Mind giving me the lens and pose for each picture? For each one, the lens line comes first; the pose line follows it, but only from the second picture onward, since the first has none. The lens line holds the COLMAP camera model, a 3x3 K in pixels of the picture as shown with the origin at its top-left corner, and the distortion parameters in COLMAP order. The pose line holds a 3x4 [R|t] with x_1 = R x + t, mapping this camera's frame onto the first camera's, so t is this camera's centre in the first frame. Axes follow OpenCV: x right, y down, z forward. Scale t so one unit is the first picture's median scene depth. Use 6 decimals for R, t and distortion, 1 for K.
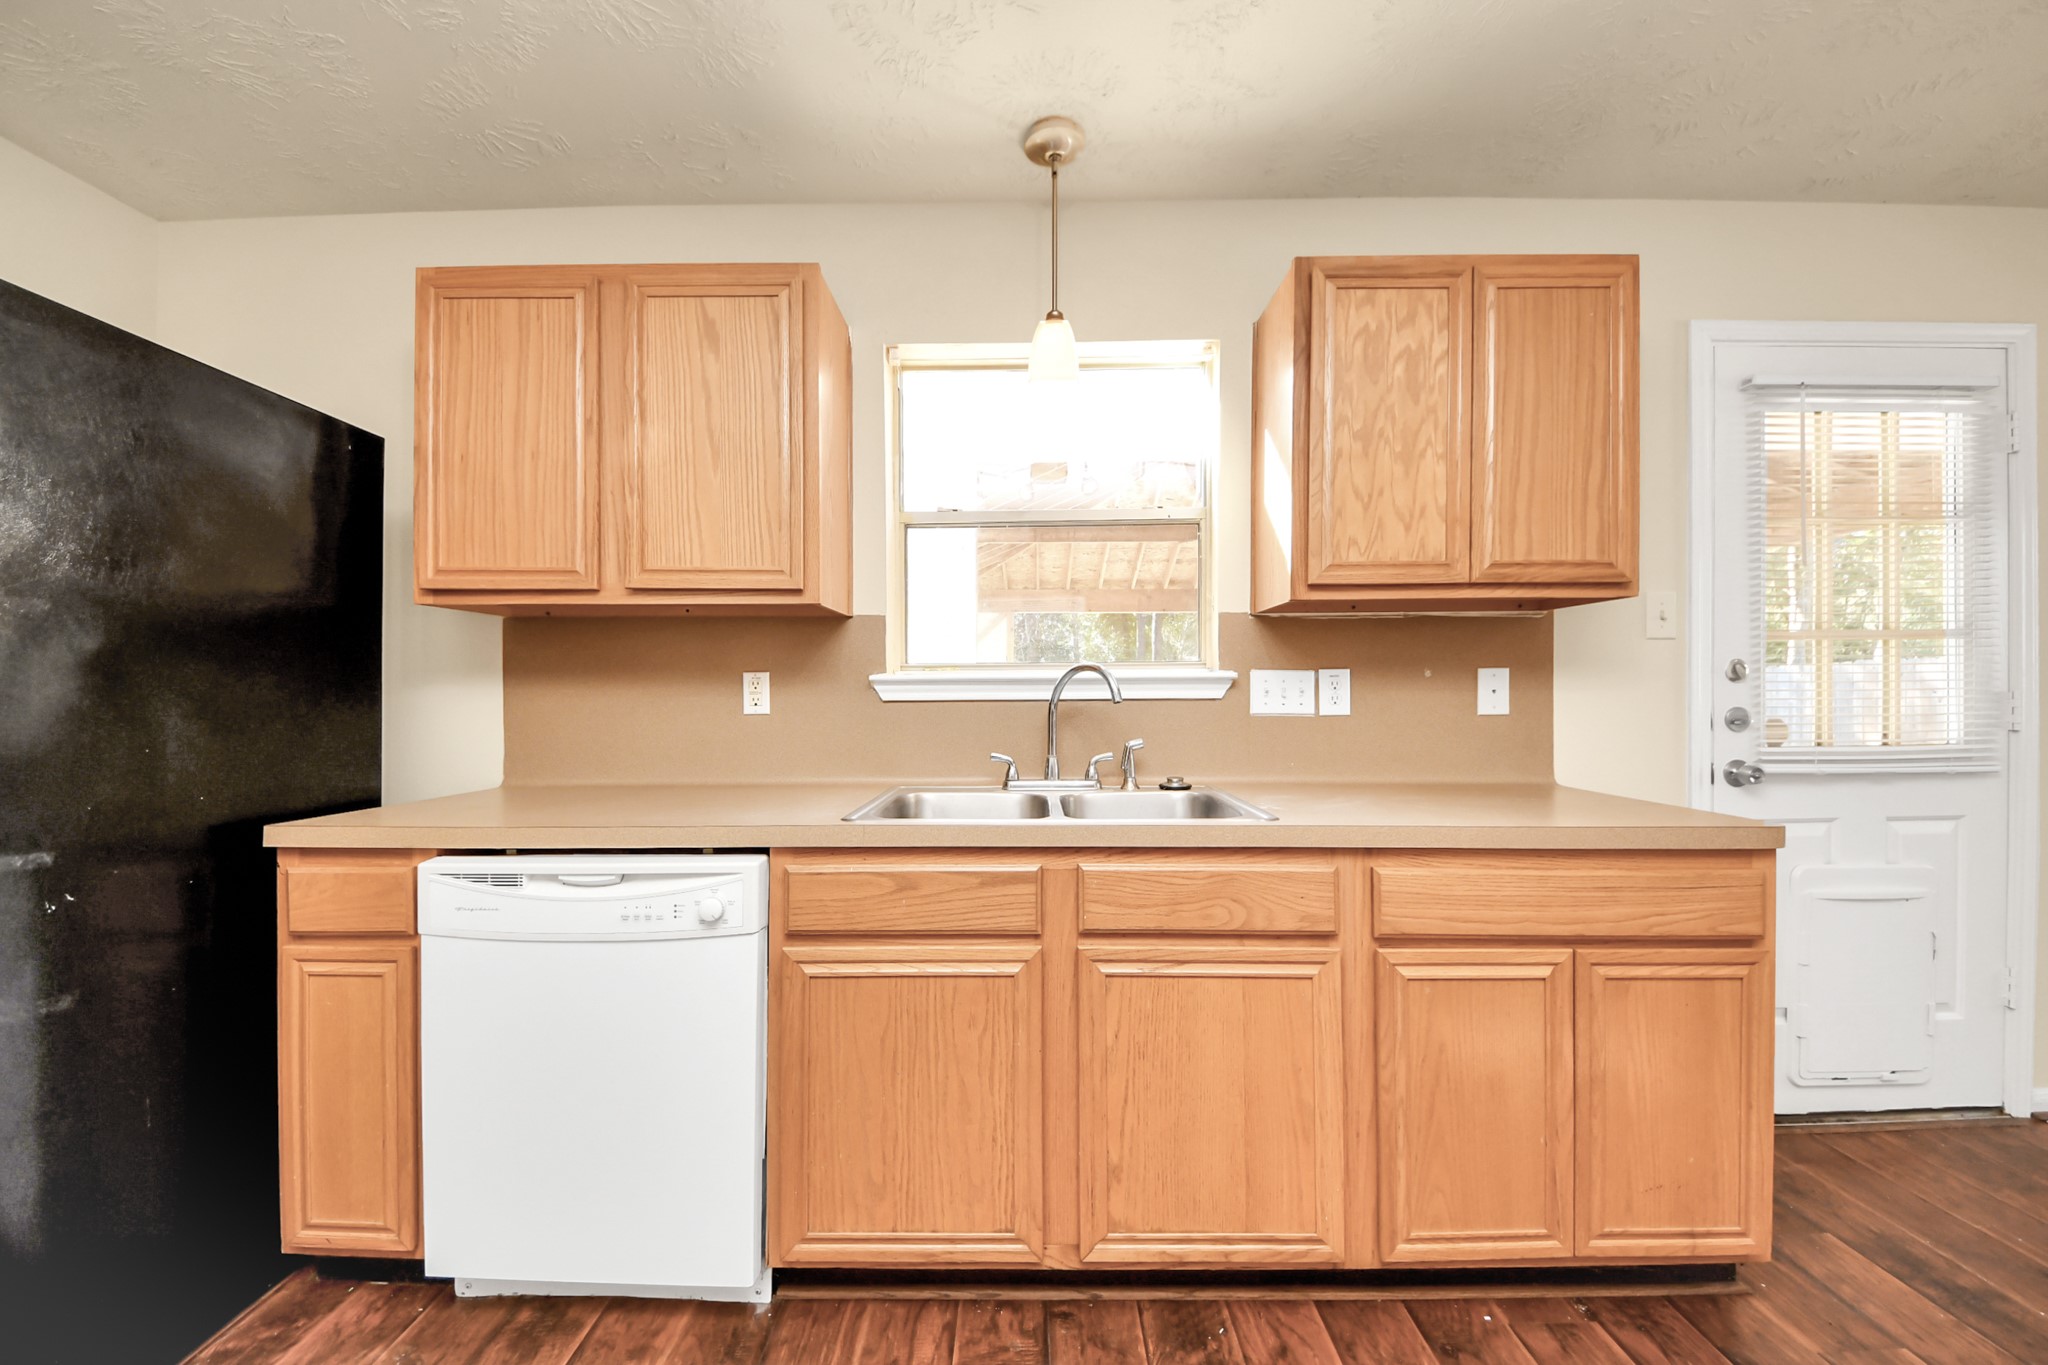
lens RADIAL K [[732.3, 0, 1021.6], [0, 732.3, 696.5], [0, 0, 1]] dist [0.001456, -0.000379]
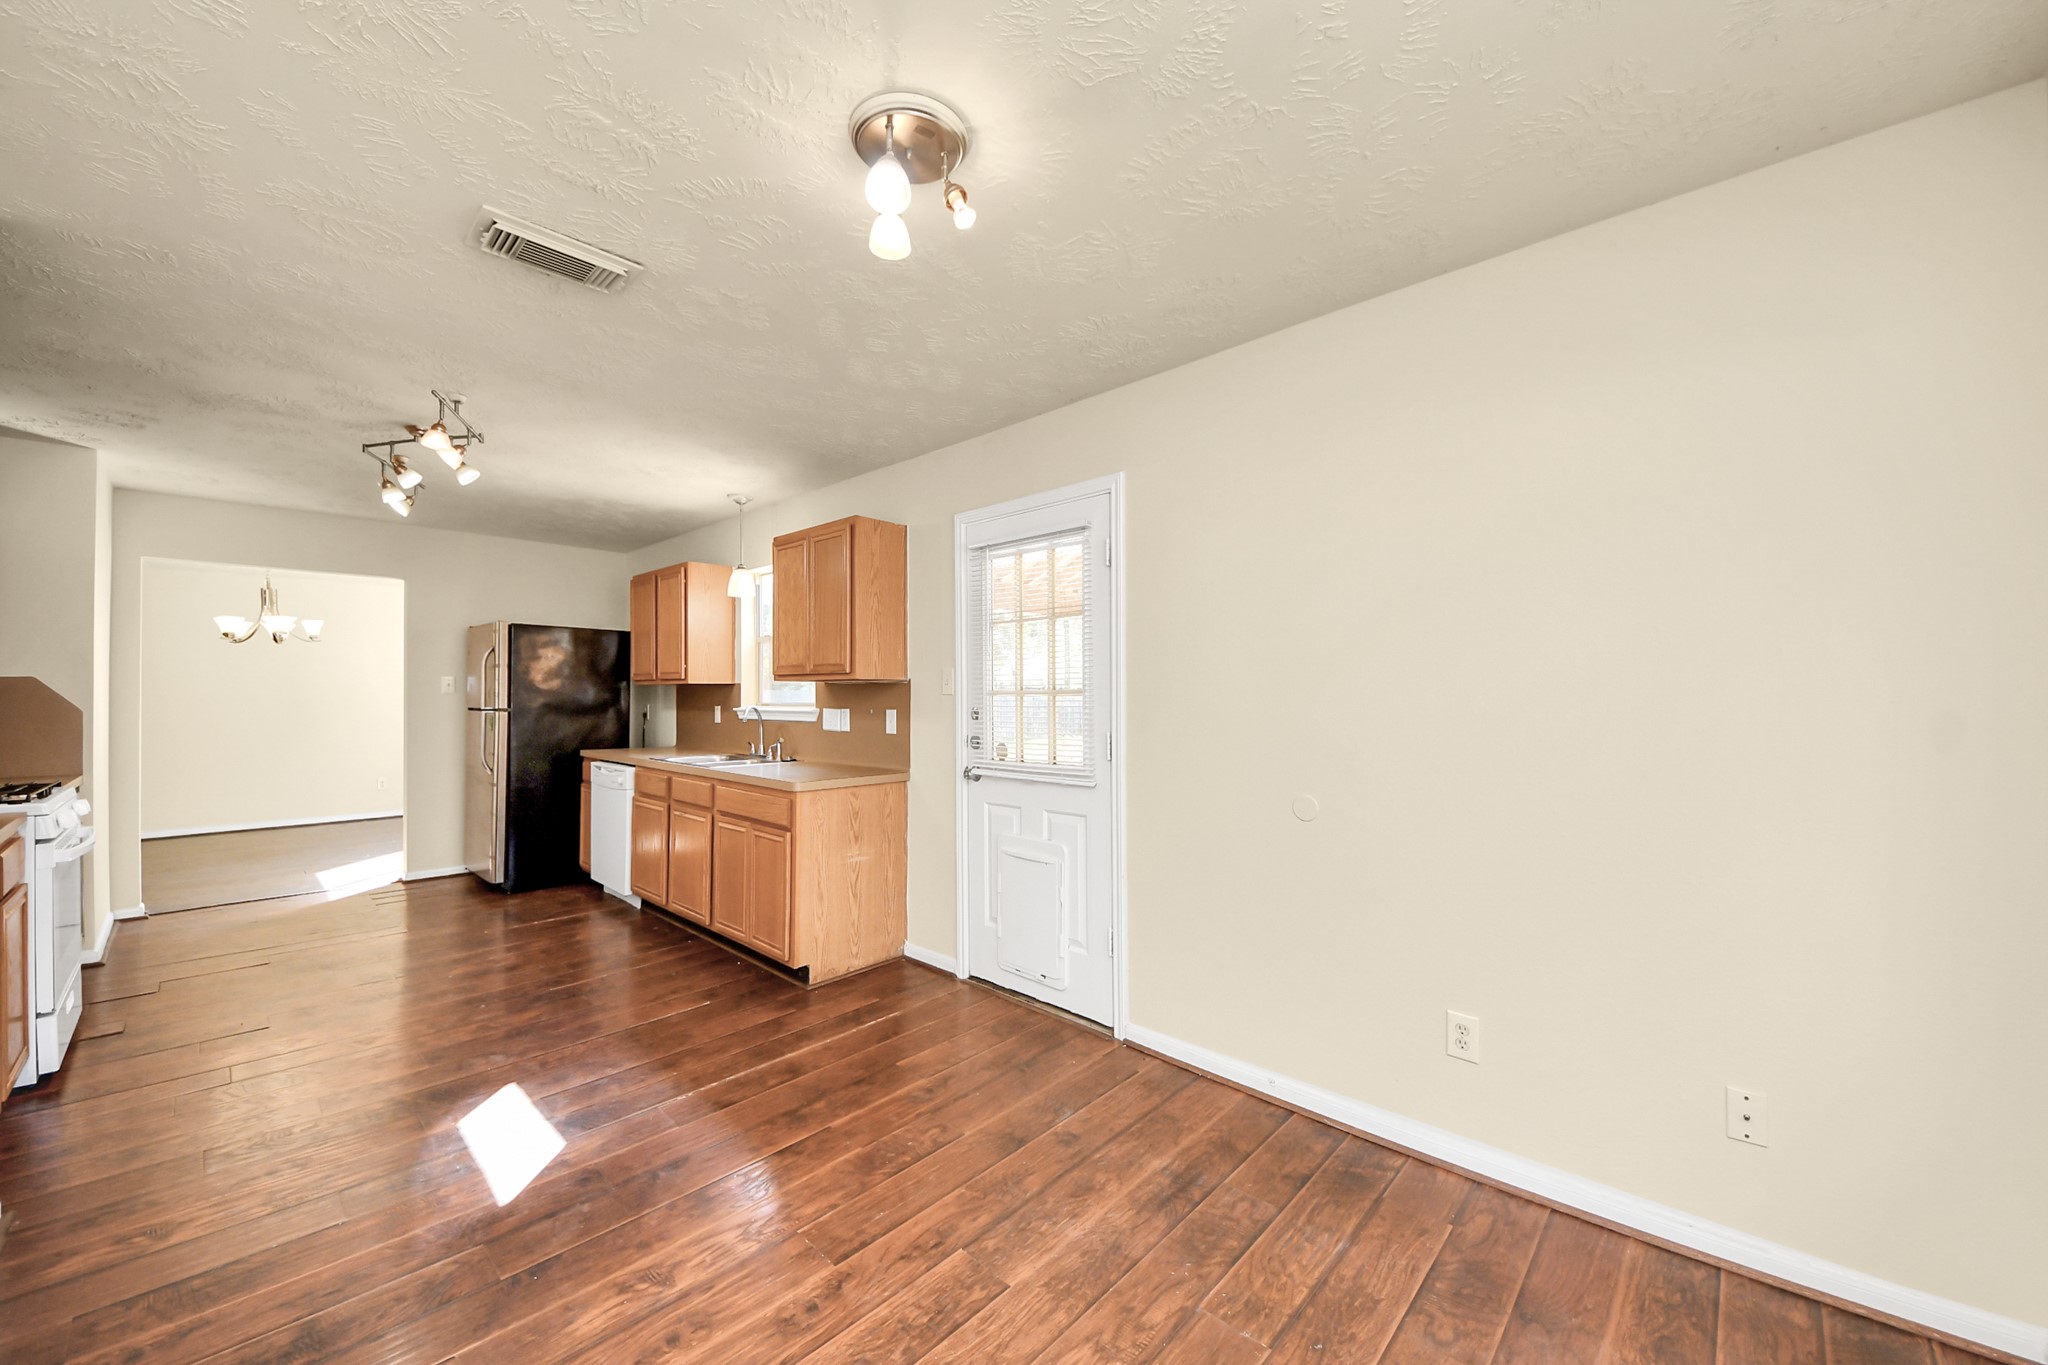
lens RADIAL K [[764.6, 0, 1030.0], [0, 764.6, 680.5], [0, 0, 1]] dist [0.002781, -0.000692]
pose [[0.732487, -0.009869, -0.680709, 2.710690], [-0.000262, 0.999891, -0.014778, -0.100868], [0.680781, 0.011003, 0.732405, -0.254664]]
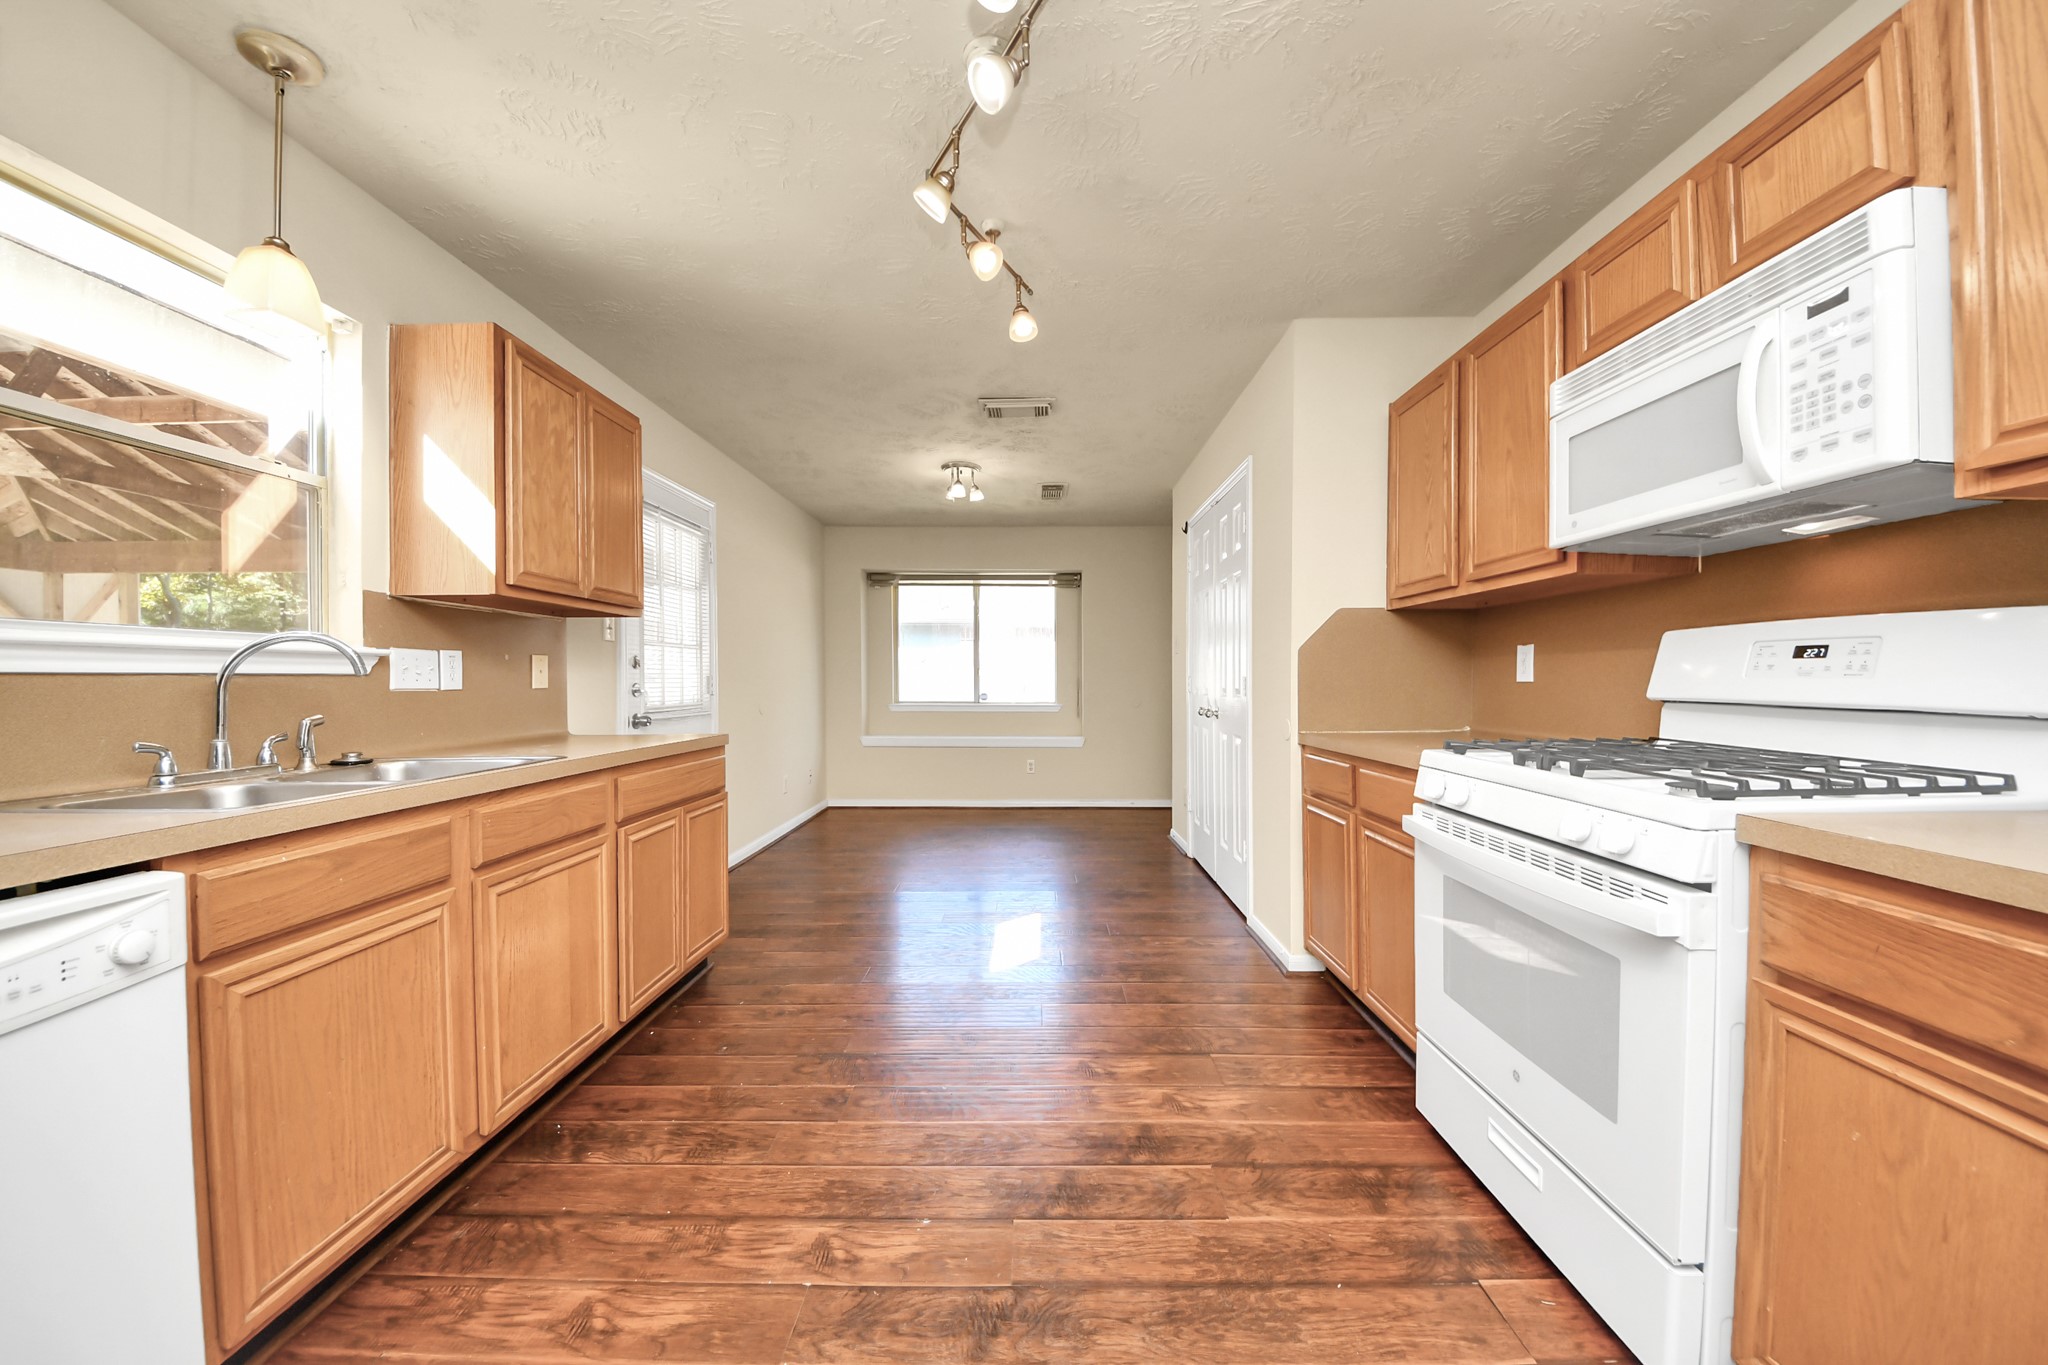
lens RADIAL K [[764.6, 0, 1028.1], [0, 764.6, 685.0], [0, 0, 1]] dist [0.002781, -0.000692]
pose [[0.011044, -0.003833, 0.999932, -0.949080], [0.007113, 0.999968, 0.003755, 0.024048], [-0.999914, 0.007071, 0.011071, 0.073592]]
